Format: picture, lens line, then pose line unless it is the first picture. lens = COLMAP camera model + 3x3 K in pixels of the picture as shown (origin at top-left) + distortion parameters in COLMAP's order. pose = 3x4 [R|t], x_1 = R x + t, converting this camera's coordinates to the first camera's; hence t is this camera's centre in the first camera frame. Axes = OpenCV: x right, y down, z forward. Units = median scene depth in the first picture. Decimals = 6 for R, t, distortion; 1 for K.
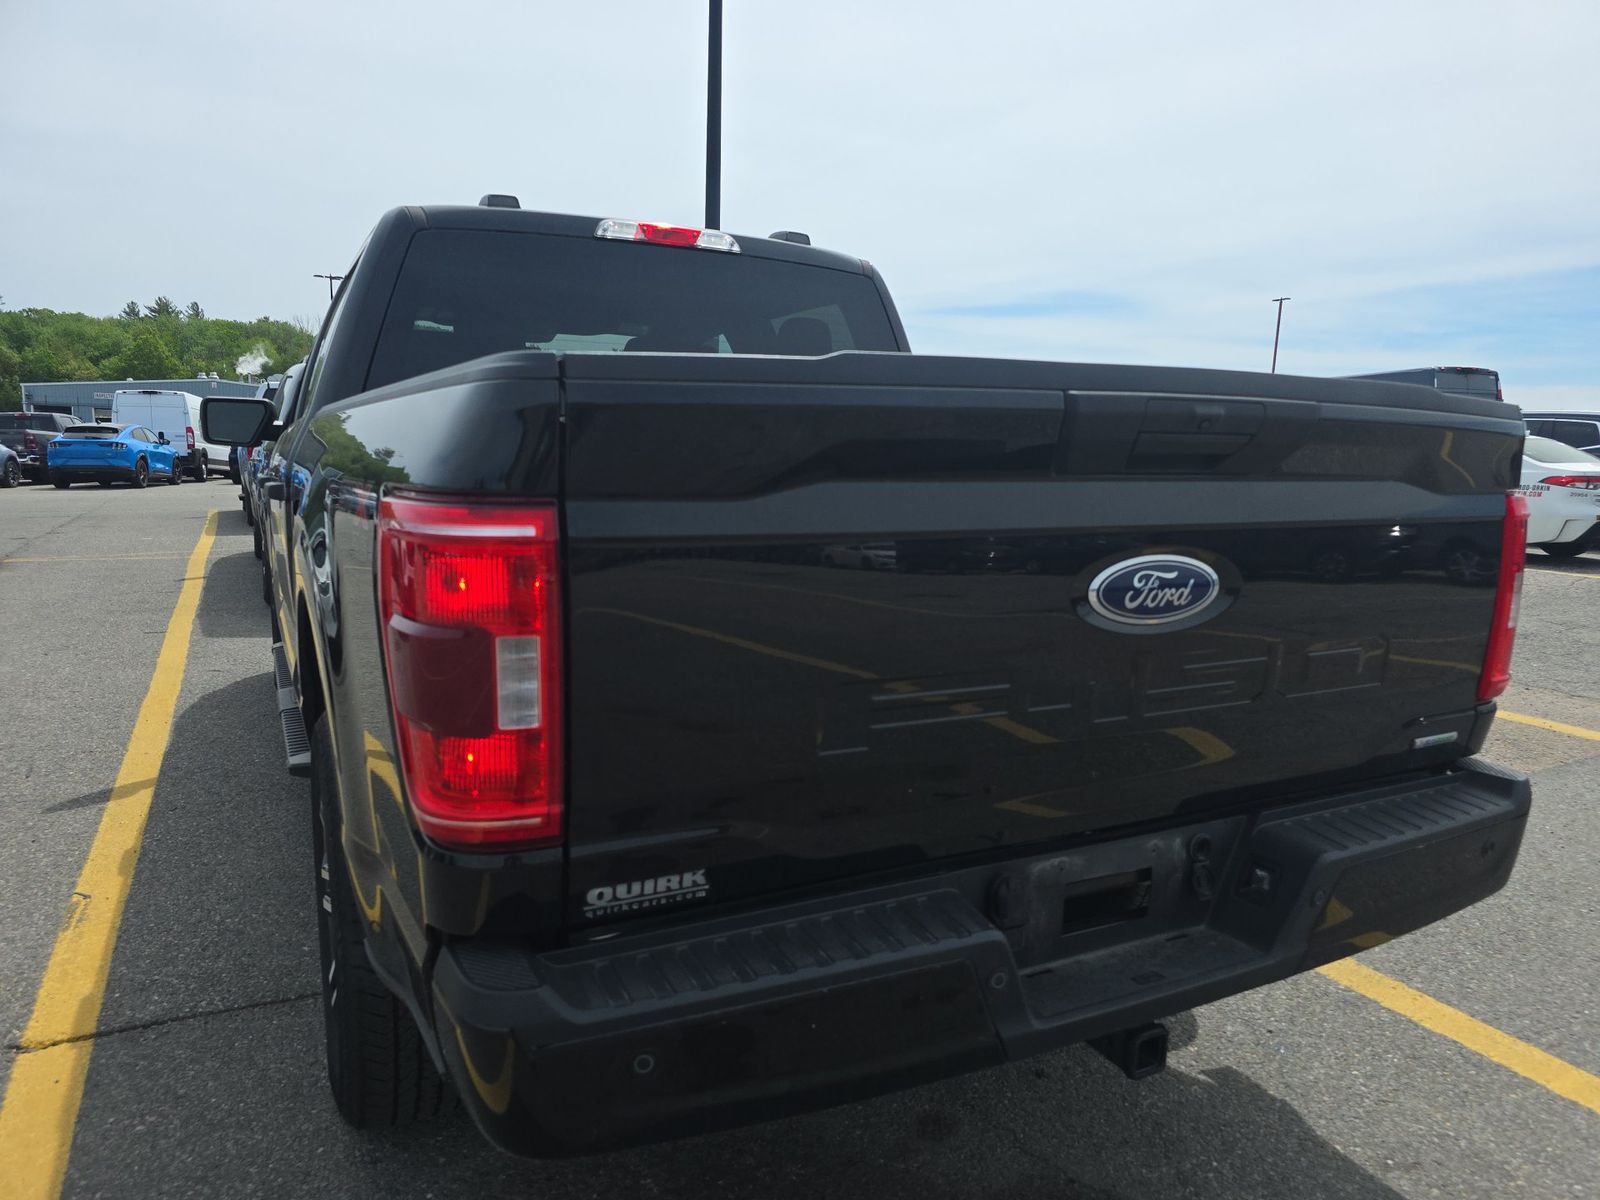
lens RADIAL K [[1077.4, 0, 794.6], [0, 1077.4, 631.0], [0, 0, 1]] dist [0.034400, -0.020101]
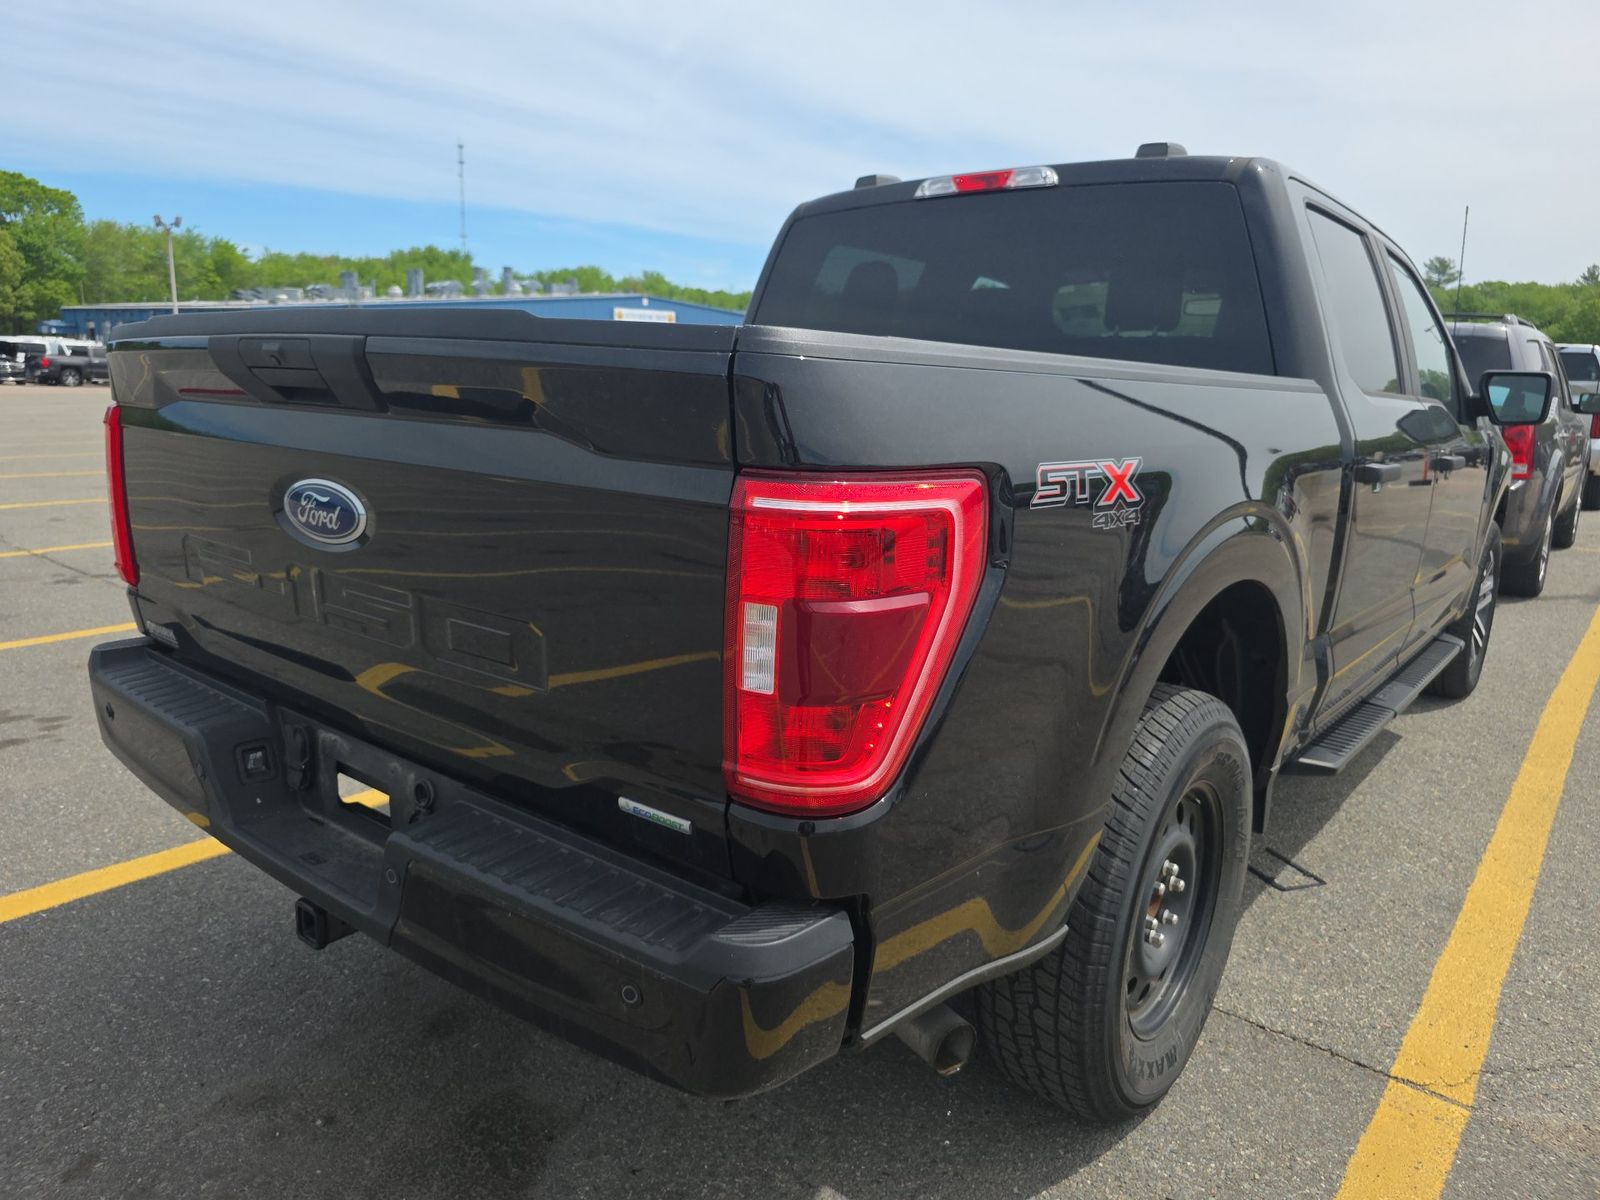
lens RADIAL K [[1077.4, 0, 800.0], [0, 1077.4, 595.0], [0, 0, 1]] dist [0.034400, -0.020101]
pose [[0.403694, 0.172875, -0.898413, 1.365633], [-0.177844, 0.978082, 0.108292, -0.142548], [0.897442, 0.116061, 0.425590, 0.869891]]
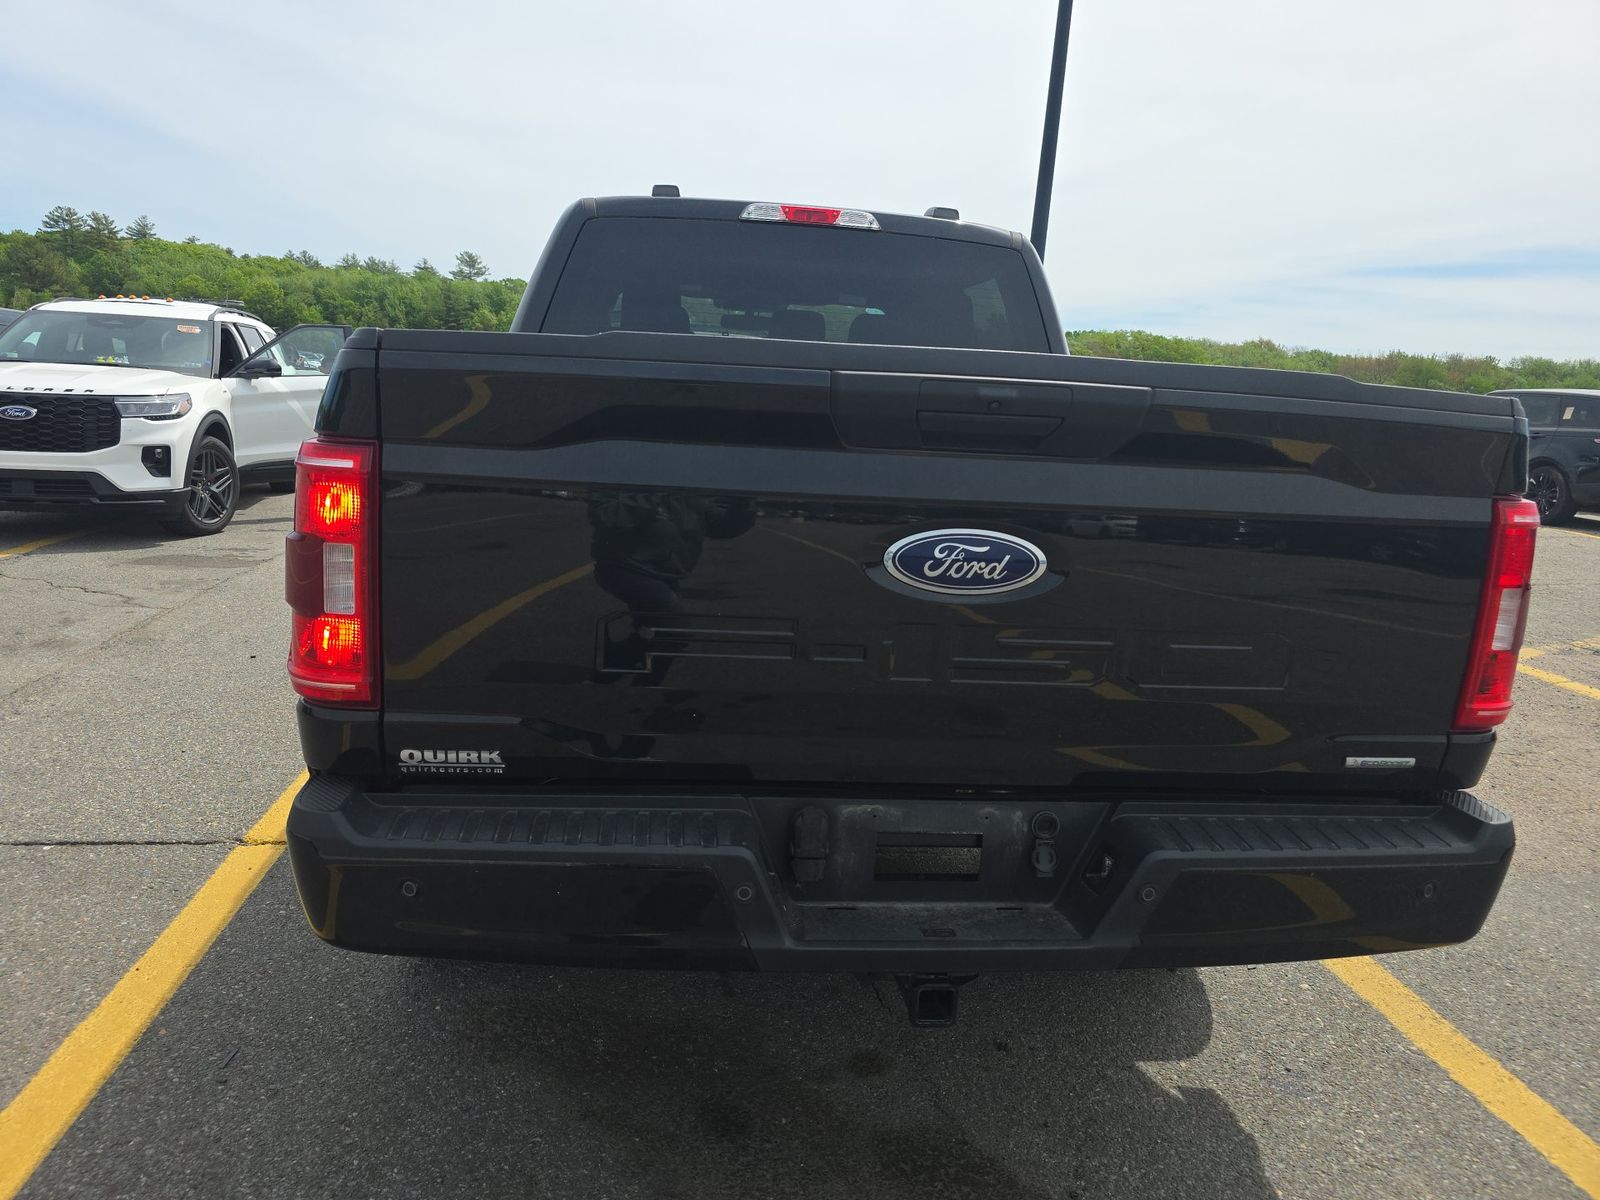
lens RADIAL K [[1077.4, 0, 771.1], [0, 1077.4, 590.1], [0, 0, 1]] dist [0.034400, -0.020101]
pose [[0.933170, 0.097364, -0.345997, 0.465218], [-0.099145, 0.994993, 0.012593, -0.005015], [0.345490, 0.022553, 0.938151, -0.036664]]
